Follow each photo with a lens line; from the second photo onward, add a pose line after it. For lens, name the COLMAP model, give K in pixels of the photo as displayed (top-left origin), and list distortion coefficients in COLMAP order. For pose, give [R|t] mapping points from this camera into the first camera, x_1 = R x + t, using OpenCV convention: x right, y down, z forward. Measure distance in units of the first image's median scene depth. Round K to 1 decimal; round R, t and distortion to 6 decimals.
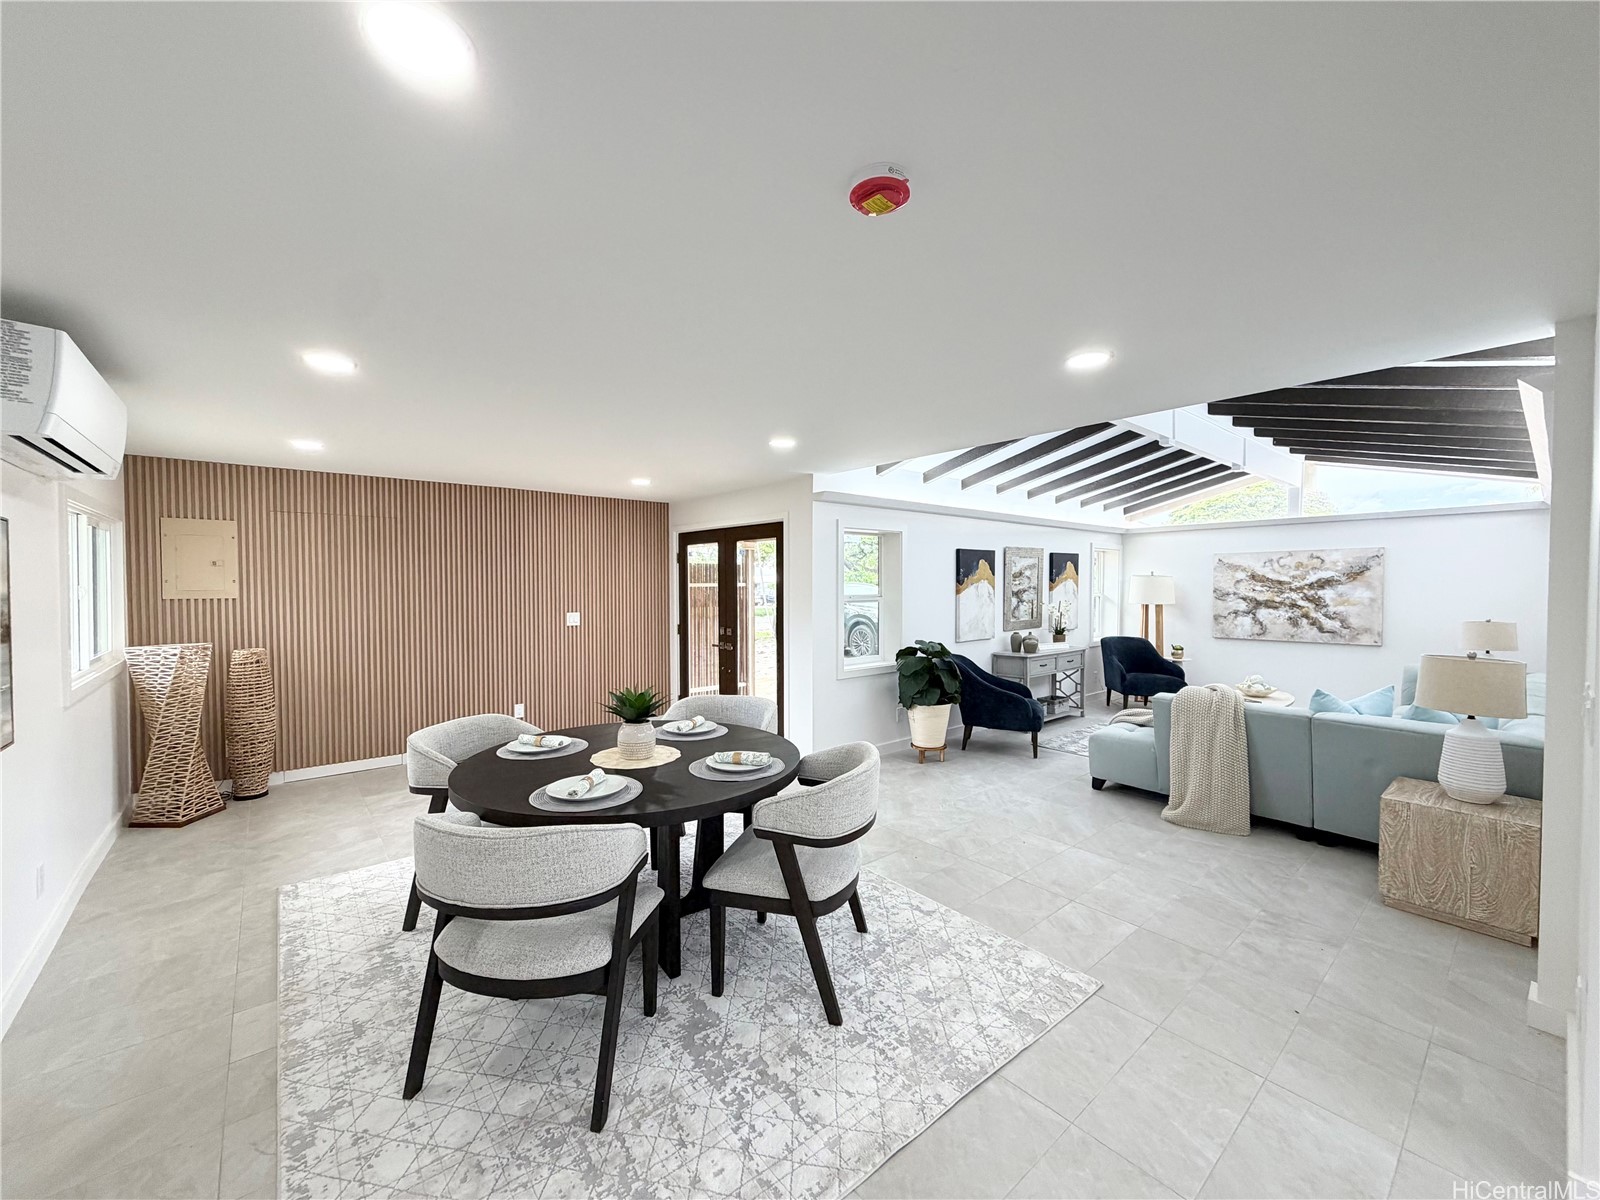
lens RADIAL K [[637.0, 0, 806.3], [0, 637.0, 597.0], [0, 0, 1]] dist [-0.001741, -0.000016]
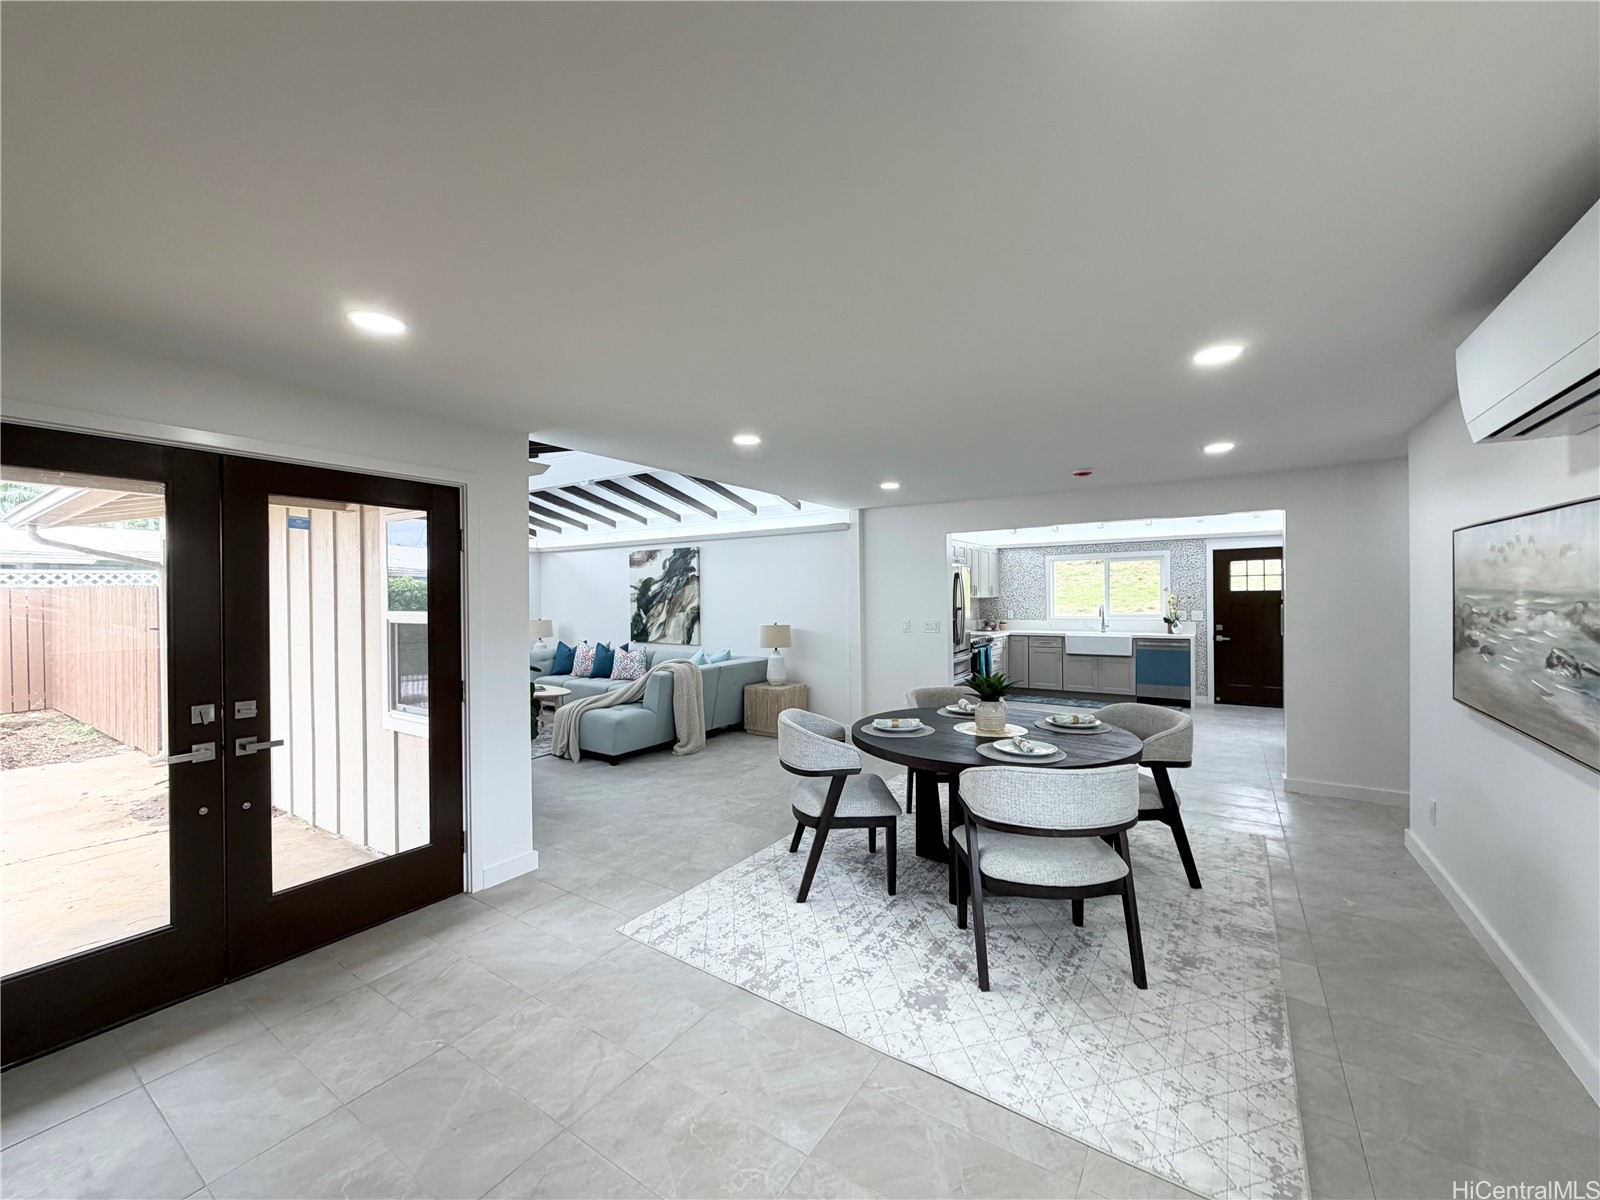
lens RADIAL K [[637.0, 0, 804.4], [0, 637.0, 599.4], [0, 0, 1]] dist [-0.001741, -0.000016]
pose [[-0.281352, -0.000936, 0.959604, -0.975664], [0.028516, 0.999550, 0.009336, -0.010431], [-0.959181, 0.029991, -0.281198, 1.228622]]
